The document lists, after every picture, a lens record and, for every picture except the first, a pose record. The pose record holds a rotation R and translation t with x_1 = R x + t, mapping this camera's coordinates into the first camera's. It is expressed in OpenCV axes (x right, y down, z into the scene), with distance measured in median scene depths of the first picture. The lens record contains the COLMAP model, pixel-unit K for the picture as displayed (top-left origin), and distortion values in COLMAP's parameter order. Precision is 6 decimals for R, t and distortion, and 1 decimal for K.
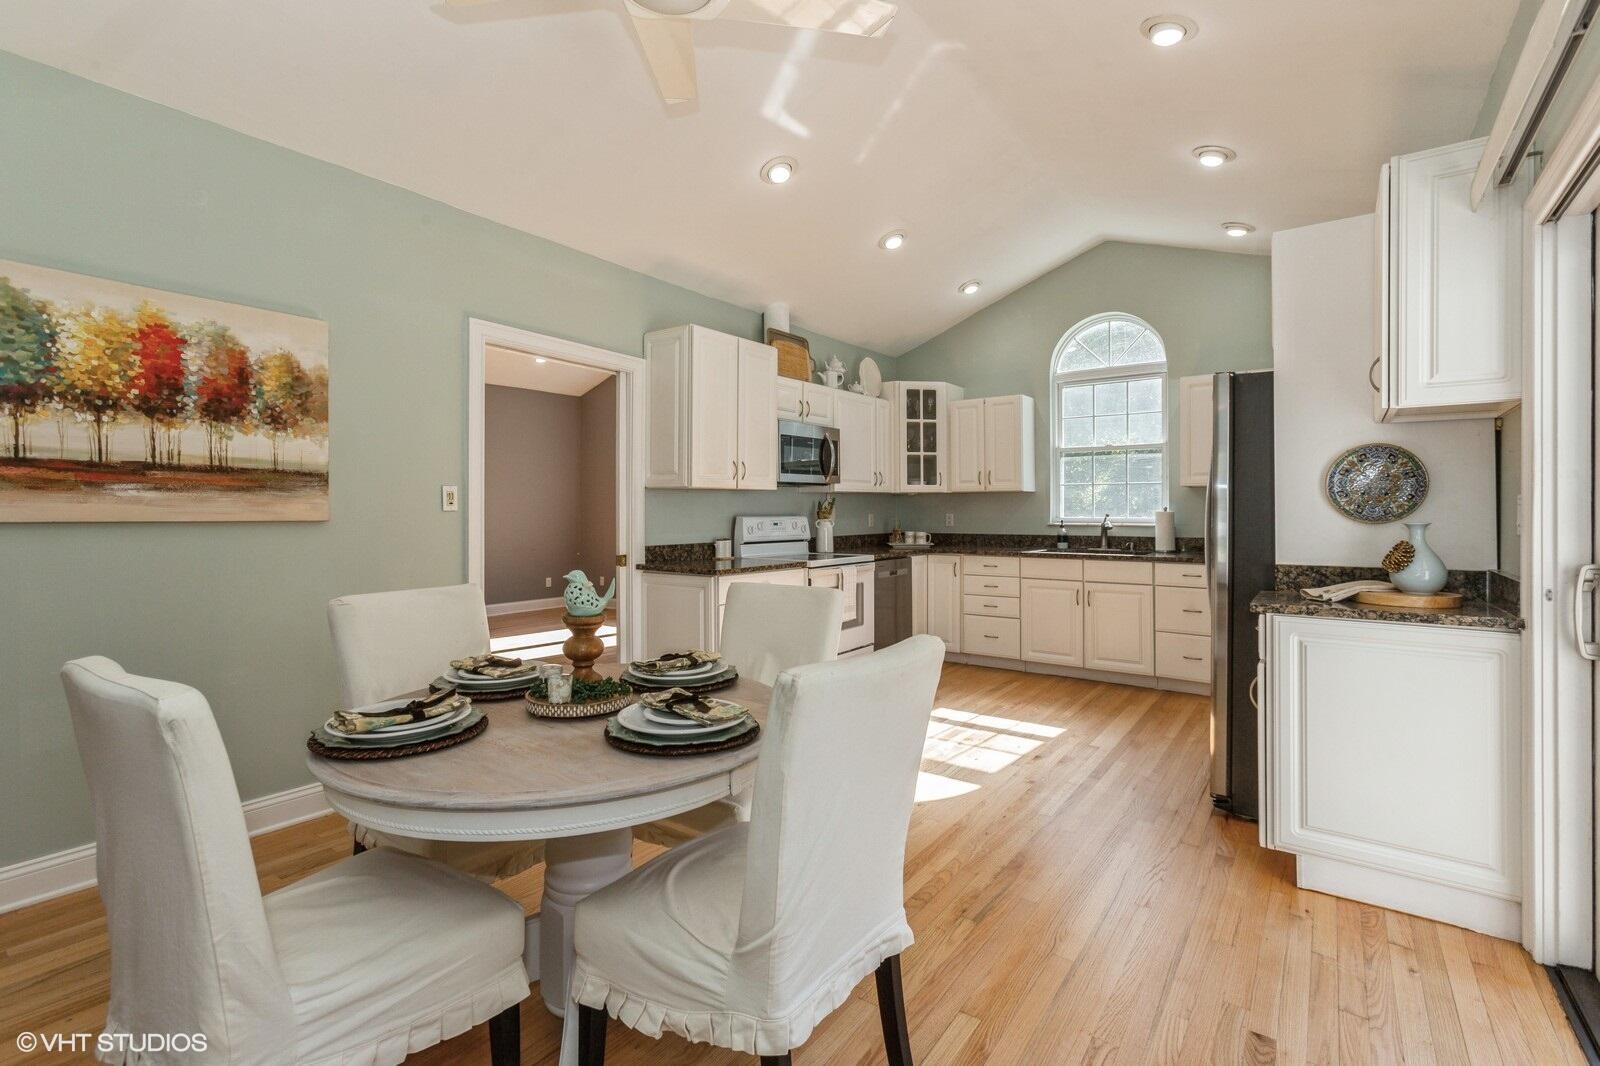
lens RADIAL K [[725.8, 0, 806.2], [0, 725.8, 525.0], [0, 0, 1]] dist [0.012584, 0.000795]
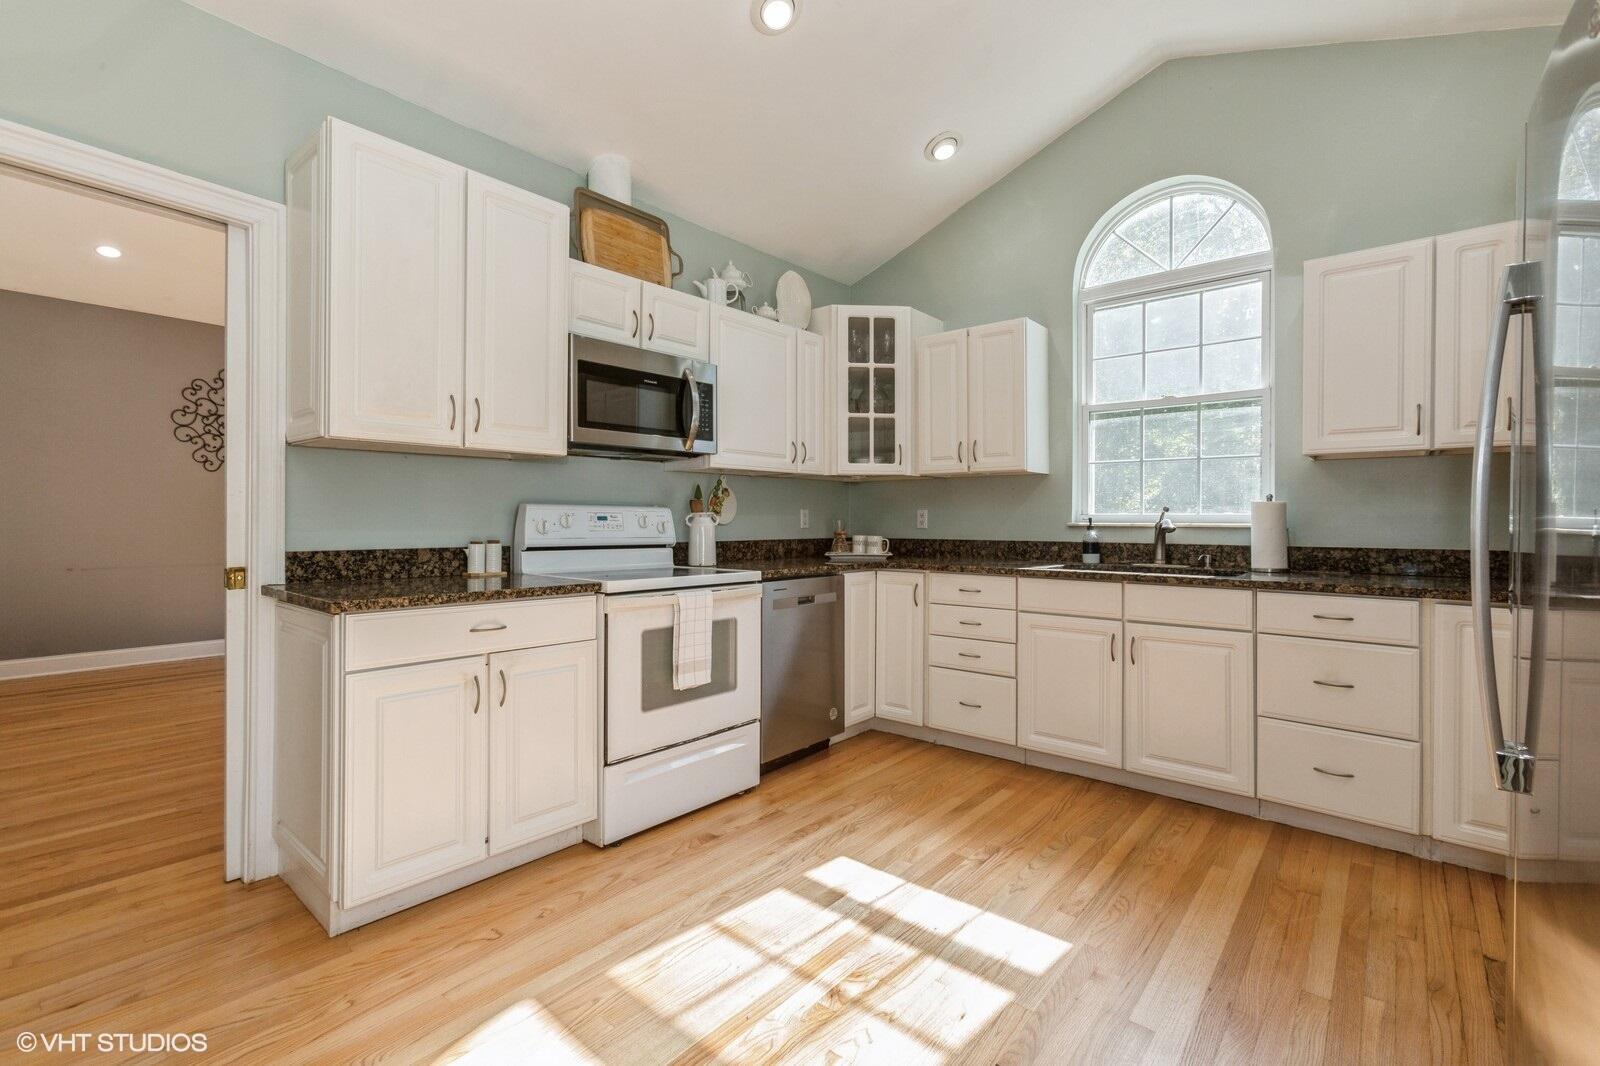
lens RADIAL K [[725.8, 0, 790.1], [0, 725.8, 531.0], [0, 0, 1]] dist [0.012584, 0.000795]
pose [[0.996923, 0.007498, -0.078032, 0.152536], [-0.007950, 0.999953, -0.005482, 0.010723], [0.077987, 0.006085, 0.996936, 0.379049]]
